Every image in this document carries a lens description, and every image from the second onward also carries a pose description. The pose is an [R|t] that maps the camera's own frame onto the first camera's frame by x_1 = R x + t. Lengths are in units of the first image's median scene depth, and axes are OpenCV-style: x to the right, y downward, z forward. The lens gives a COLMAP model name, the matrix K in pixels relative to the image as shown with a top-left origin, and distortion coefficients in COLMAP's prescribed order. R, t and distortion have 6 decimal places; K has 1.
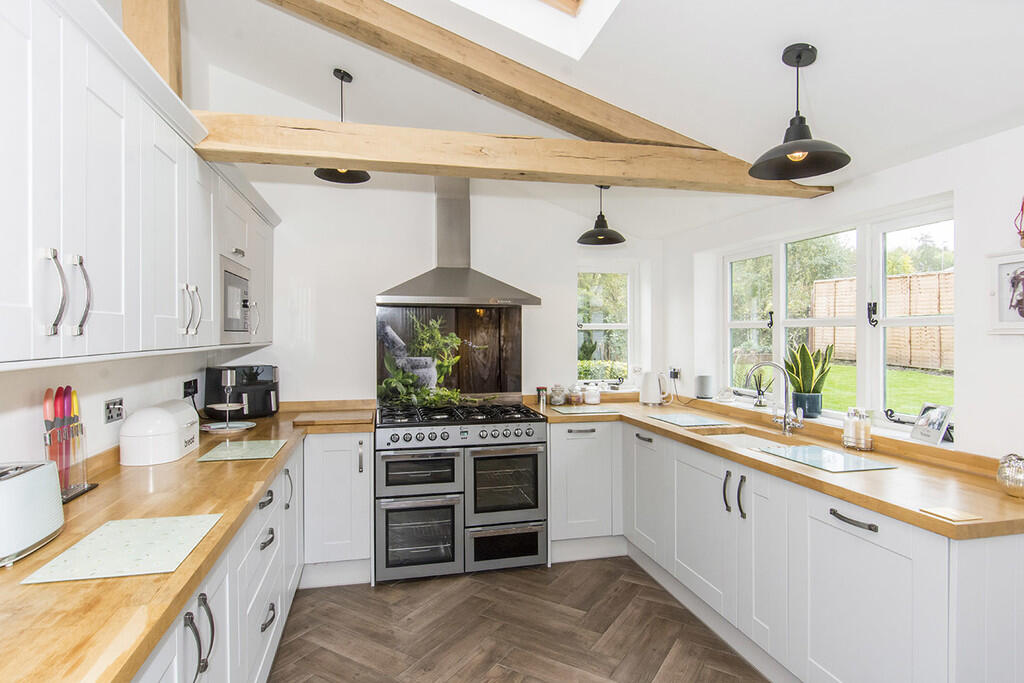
lens RADIAL K [[540.6, 0, 503.9], [0, 540.6, 335.4], [0, 0, 1]] dist [0.000515, -0.000254]
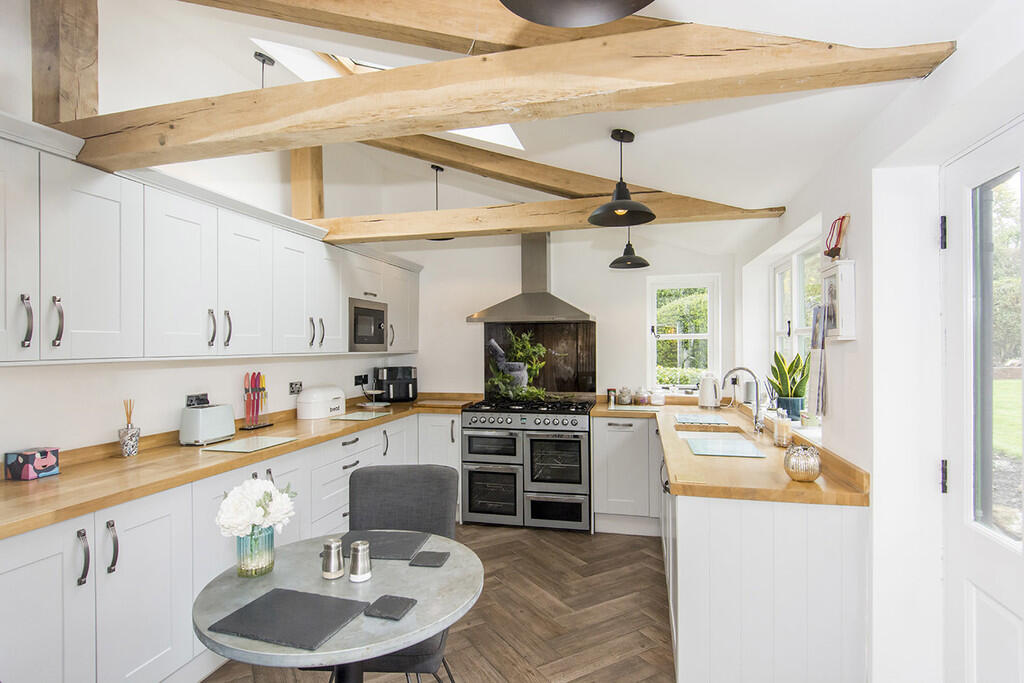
lens RADIAL K [[537.3, 0, 512.0], [0, 537.3, 341.5], [0, 0, 1]] dist [-0.001017, -0.000338]
pose [[0.886056, -0.009301, -0.463484, 0.488697], [0.006015, 0.999945, -0.008568, 0.001304], [0.463539, 0.004804, 0.886064, -0.166367]]
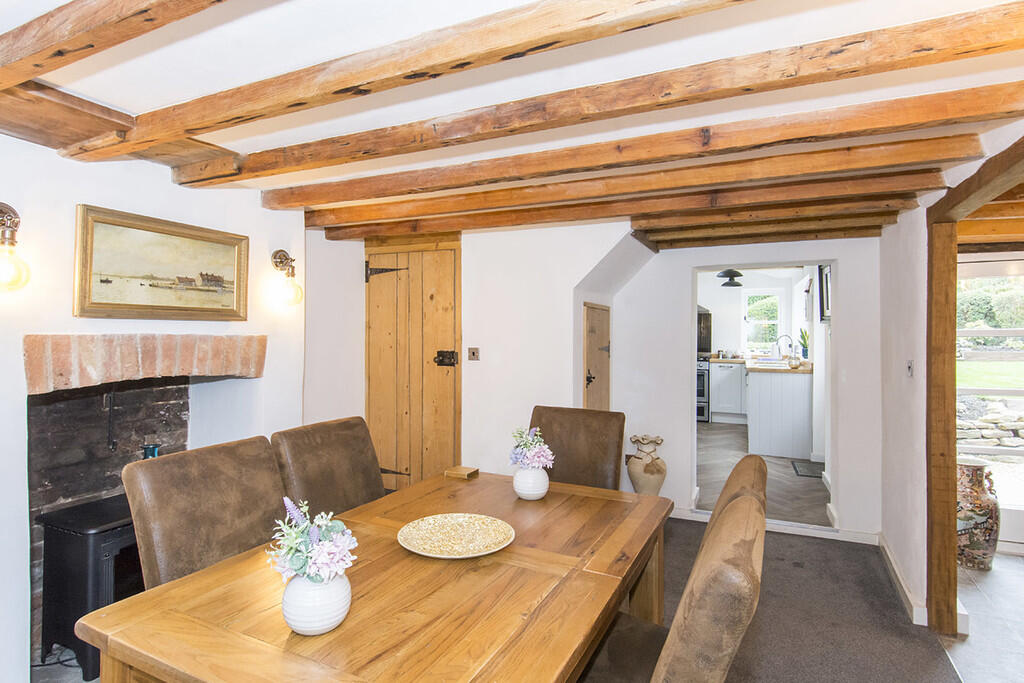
lens RADIAL K [[540.6, 0, 503.9], [0, 540.6, 335.4], [0, 0, 1]] dist [0.000515, -0.000254]
pose [[0.789304, -0.001445, -0.614000, 0.833791], [-0.006413, 0.999923, -0.010597, 0.074065], [0.613969, 0.012302, 0.789235, -1.461117]]
